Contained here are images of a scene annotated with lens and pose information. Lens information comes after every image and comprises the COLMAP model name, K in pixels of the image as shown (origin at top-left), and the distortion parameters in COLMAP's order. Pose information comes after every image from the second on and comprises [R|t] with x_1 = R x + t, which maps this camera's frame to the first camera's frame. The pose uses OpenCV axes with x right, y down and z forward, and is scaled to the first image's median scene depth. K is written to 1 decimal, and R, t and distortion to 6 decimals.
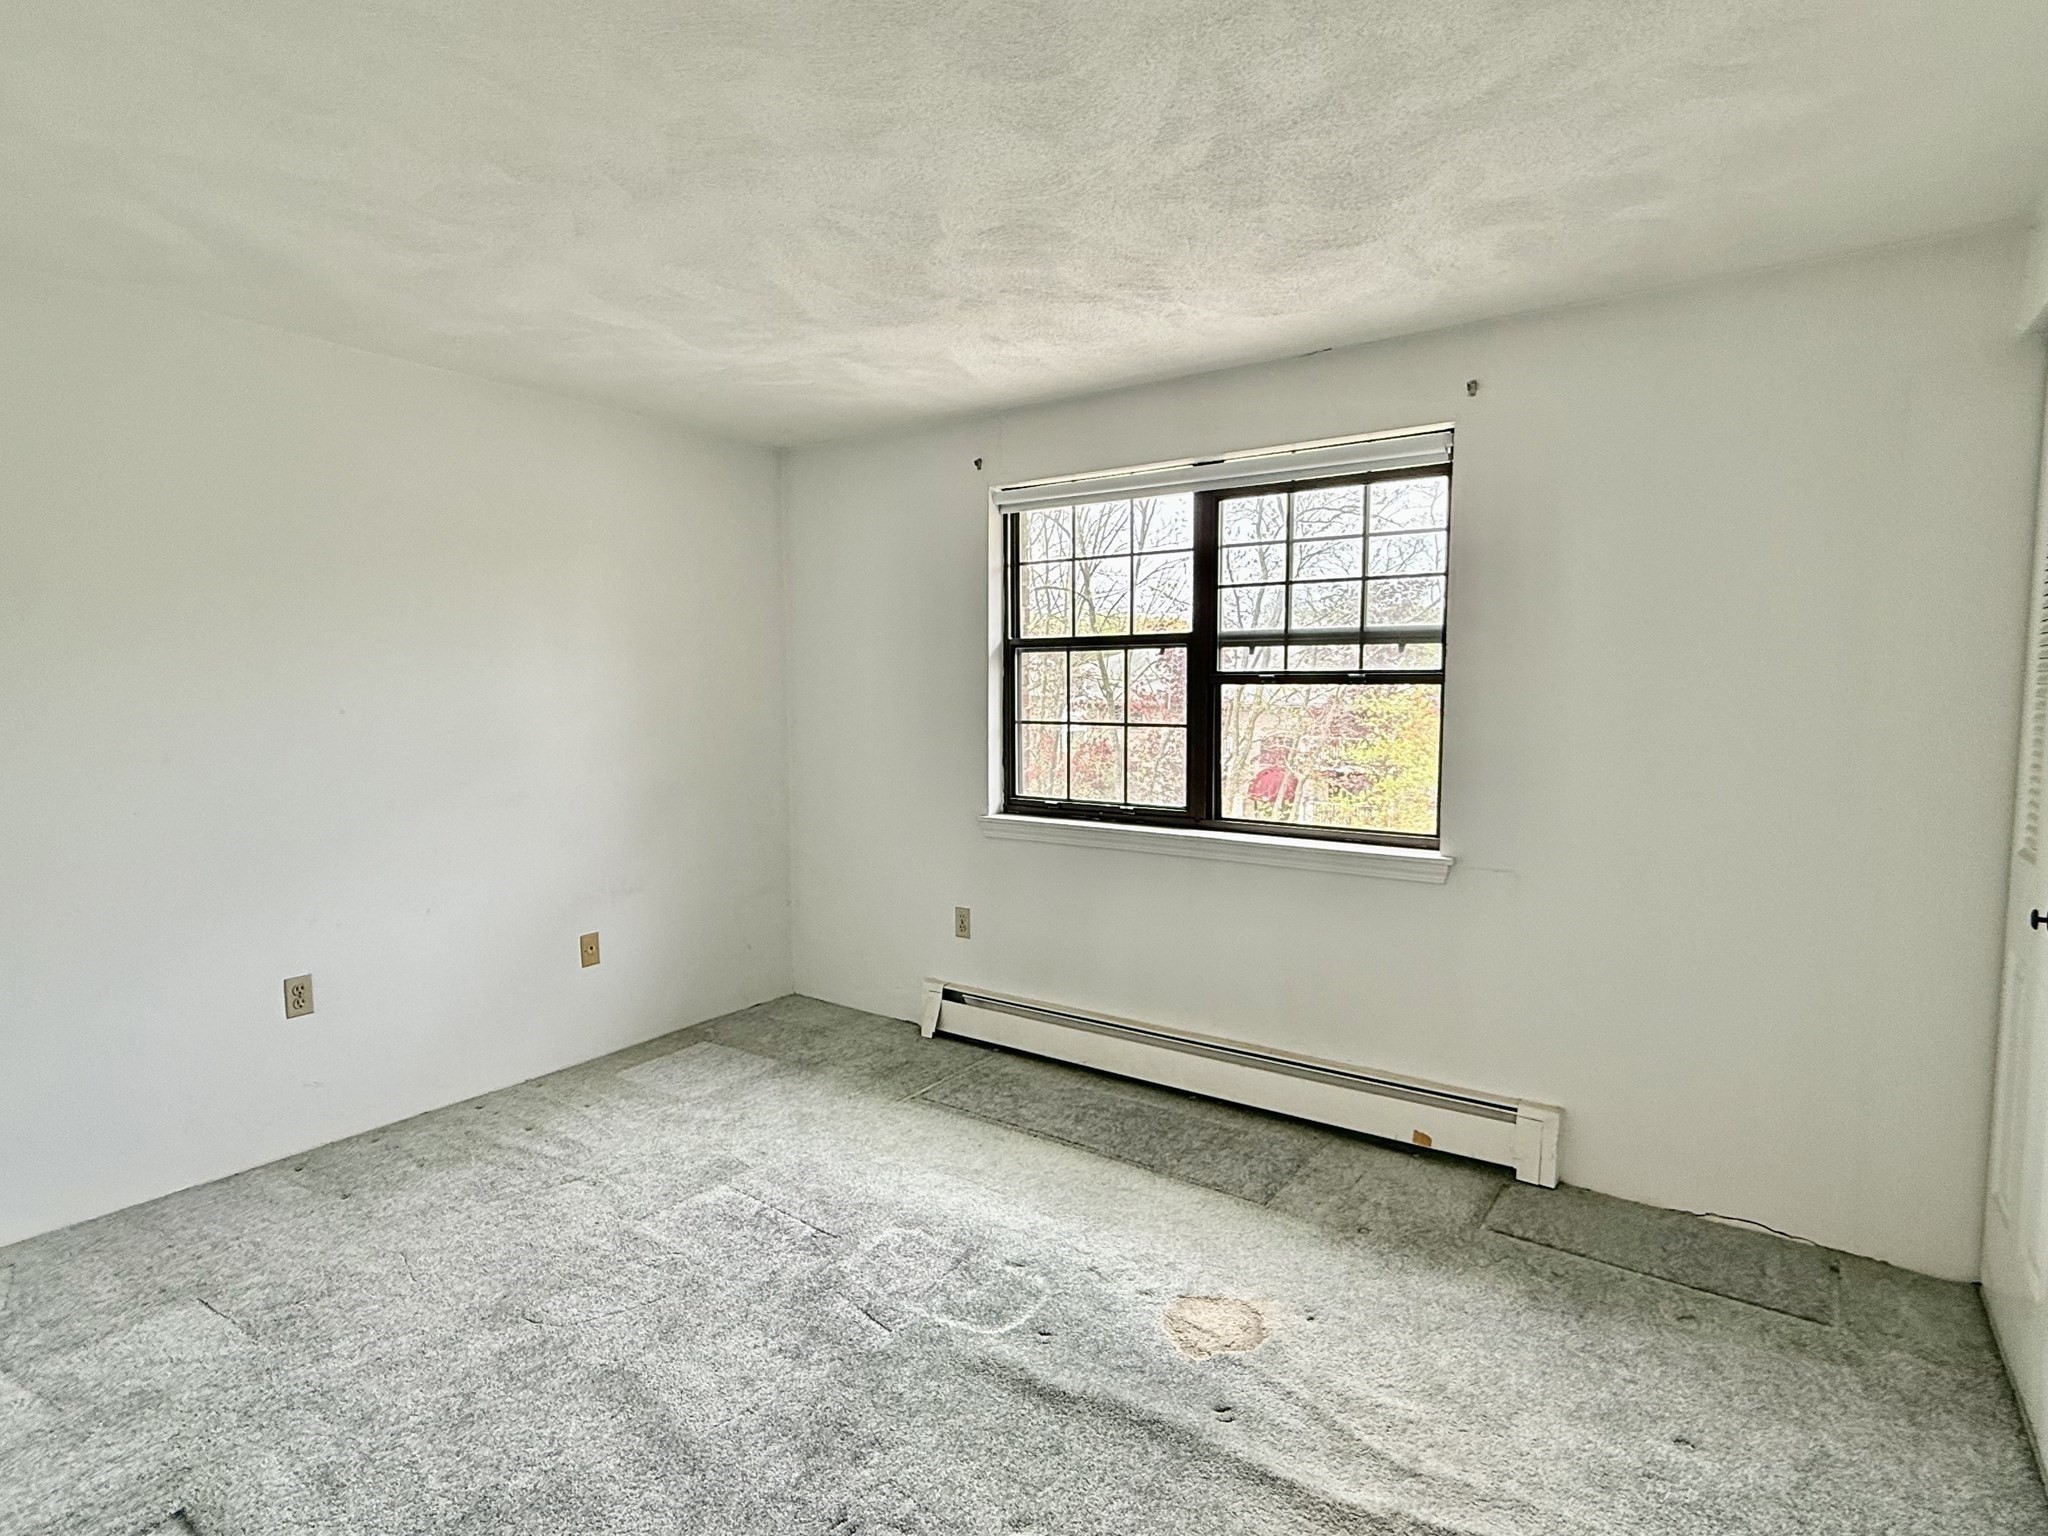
lens RADIAL K [[1139.4, 0, 1045.6], [0, 1139.4, 763.5], [0, 0, 1]] dist [0.003659, 0.000255]
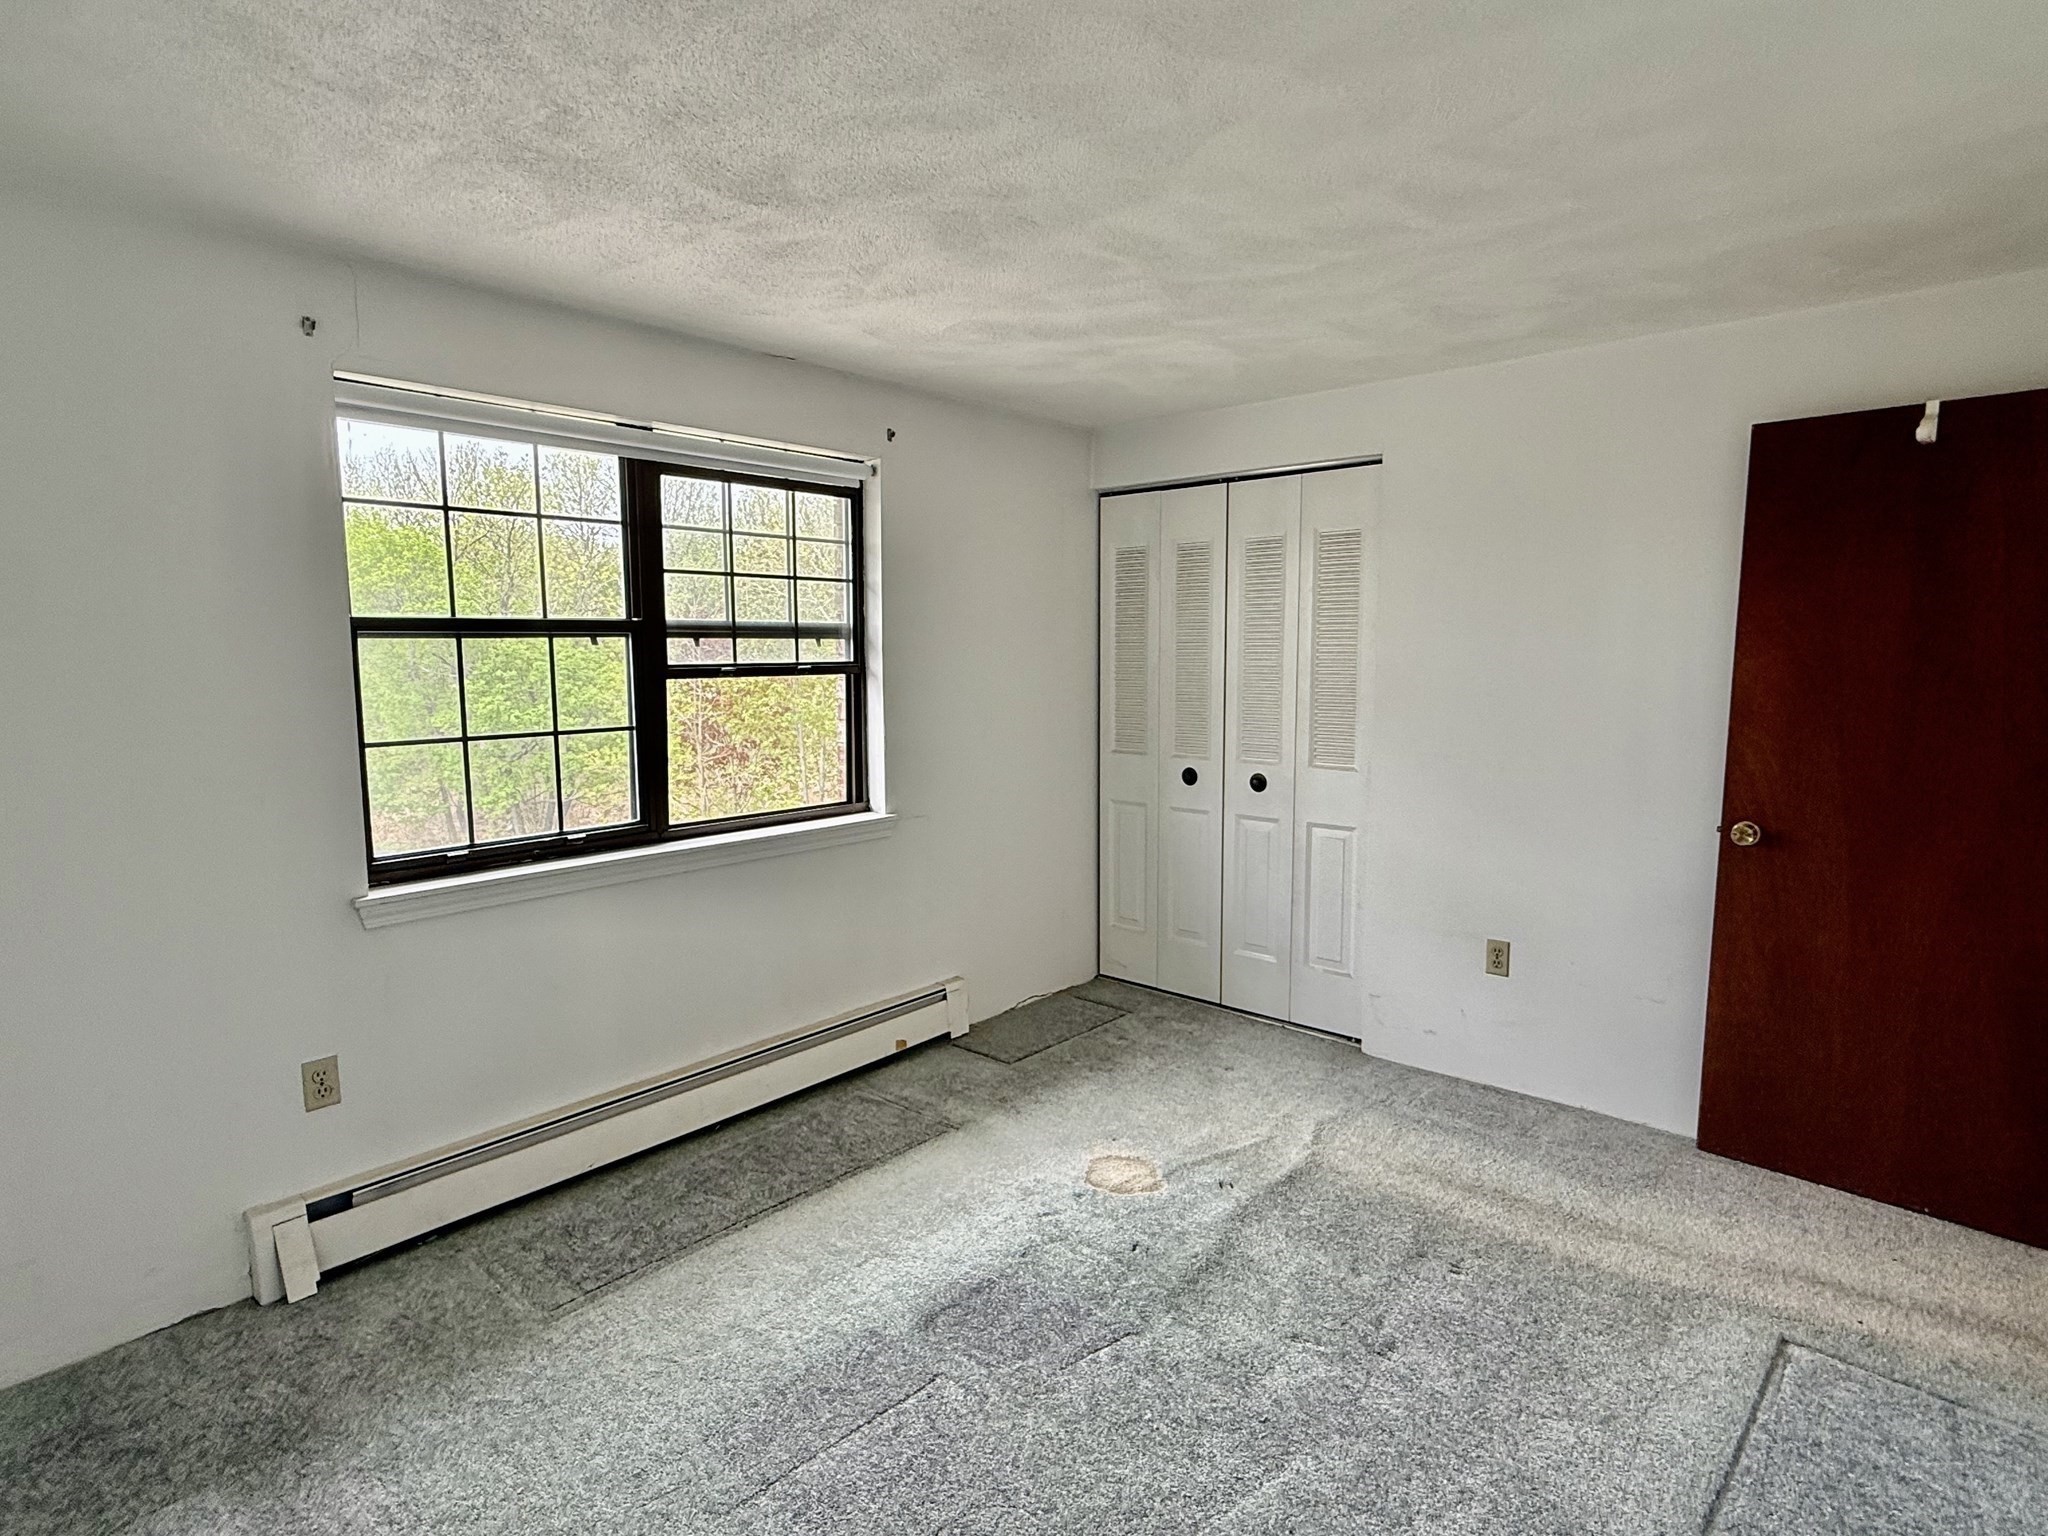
lens RADIAL K [[1054.3, 0, 1024.0], [0, 1054.3, 768.0], [0, 0, 1]] dist [-0.003274, -0.000670]
pose [[0.091408, -0.098631, 0.990917, -0.665847], [0.091269, 0.991724, 0.090292, -0.049685], [-0.991622, 0.082186, 0.099654, 0.648630]]
